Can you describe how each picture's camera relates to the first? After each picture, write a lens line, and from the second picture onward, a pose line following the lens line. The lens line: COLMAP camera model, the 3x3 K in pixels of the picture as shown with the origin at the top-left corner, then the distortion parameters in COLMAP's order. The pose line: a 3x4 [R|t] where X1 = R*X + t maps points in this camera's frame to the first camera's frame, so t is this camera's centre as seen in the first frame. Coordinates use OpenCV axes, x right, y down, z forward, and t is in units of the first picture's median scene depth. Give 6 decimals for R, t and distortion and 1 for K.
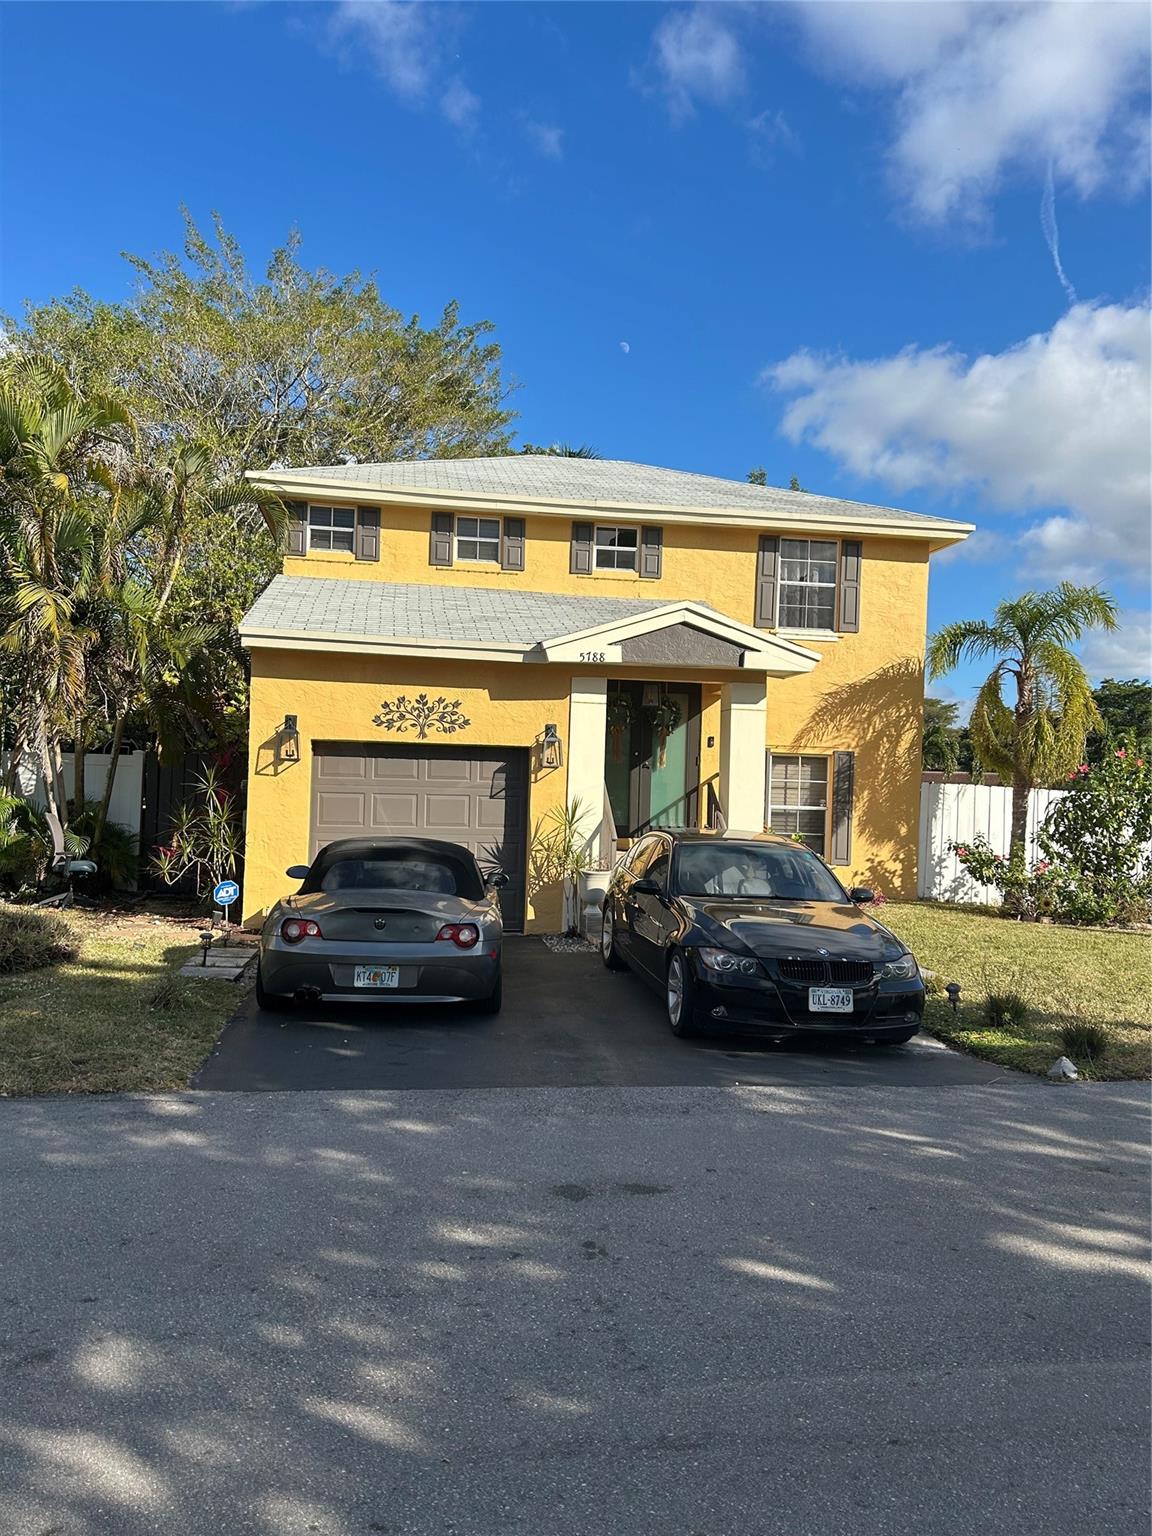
lens RADIAL K [[1150.1, 0, 586.3], [0, 1150.1, 780.7], [0, 0, 1]] dist [0.078520, -0.099497]
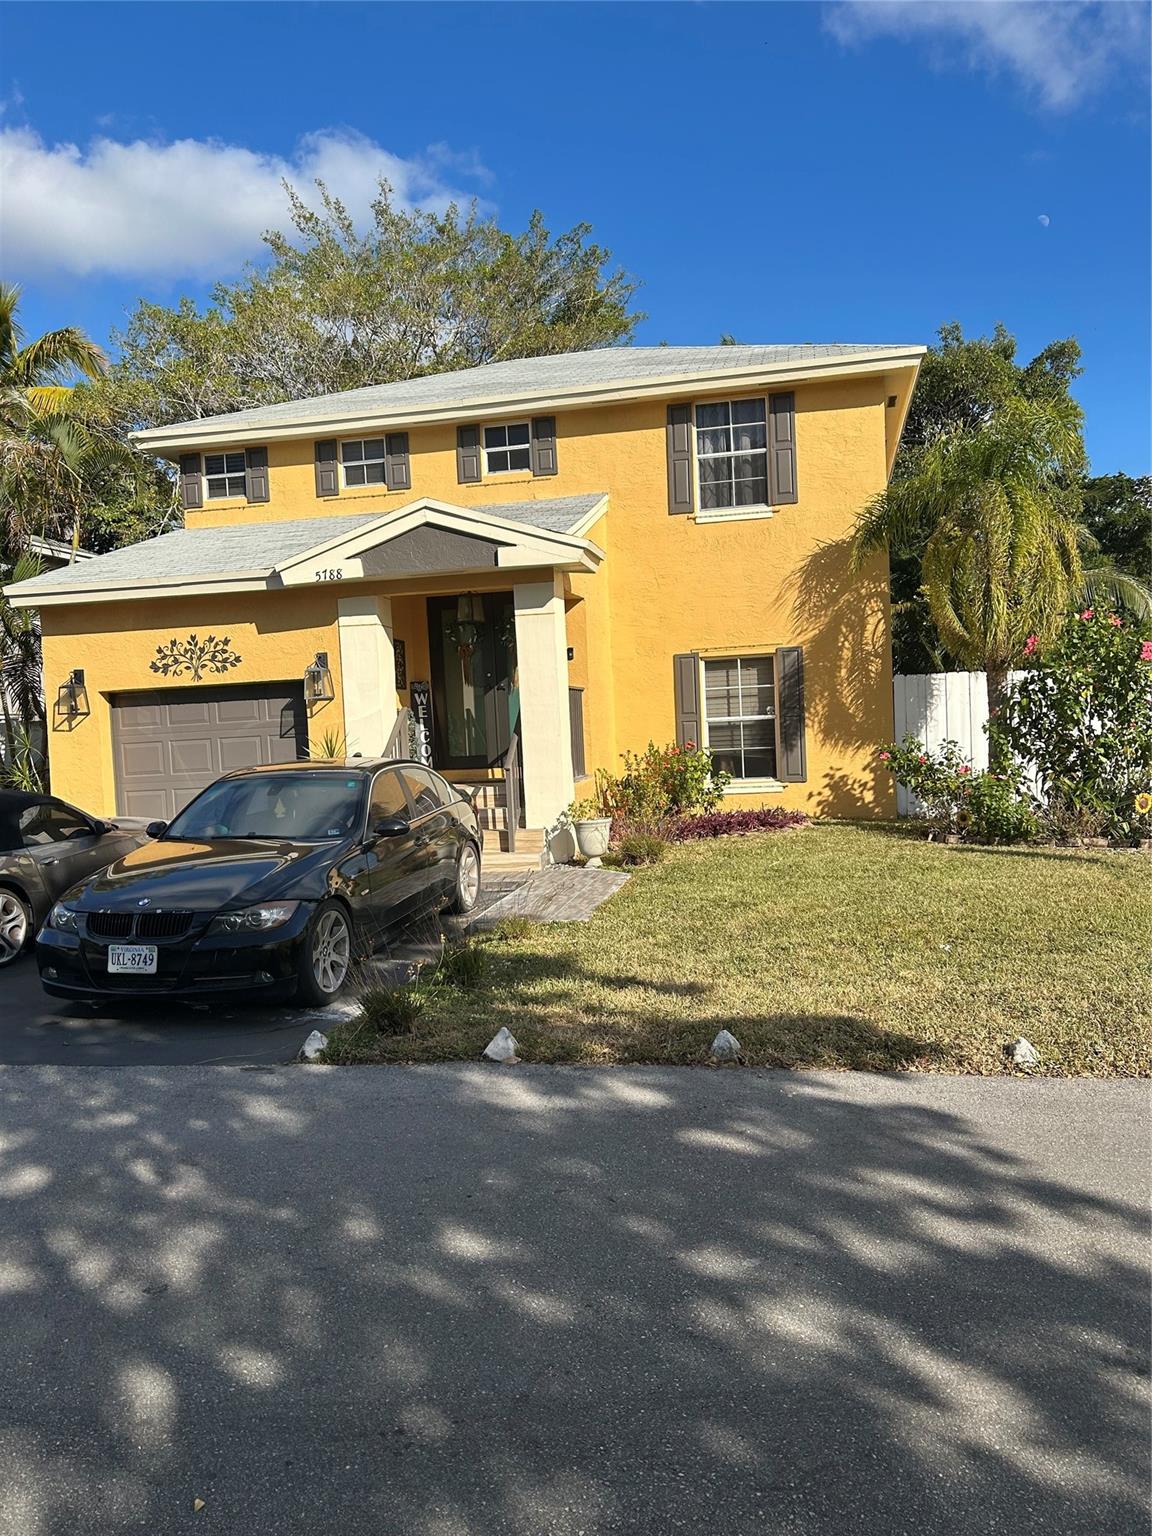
lens RADIAL K [[1161.4, 0, 570.0], [0, 1161.4, 754.0], [0, 0, 1]] dist [0.062482, -0.113139]
pose [[0.927352, -0.066281, -0.368272, 0.490321], [0.078575, 0.996737, 0.018469, 0.030132], [0.365847, -0.046064, 0.929534, 0.198722]]
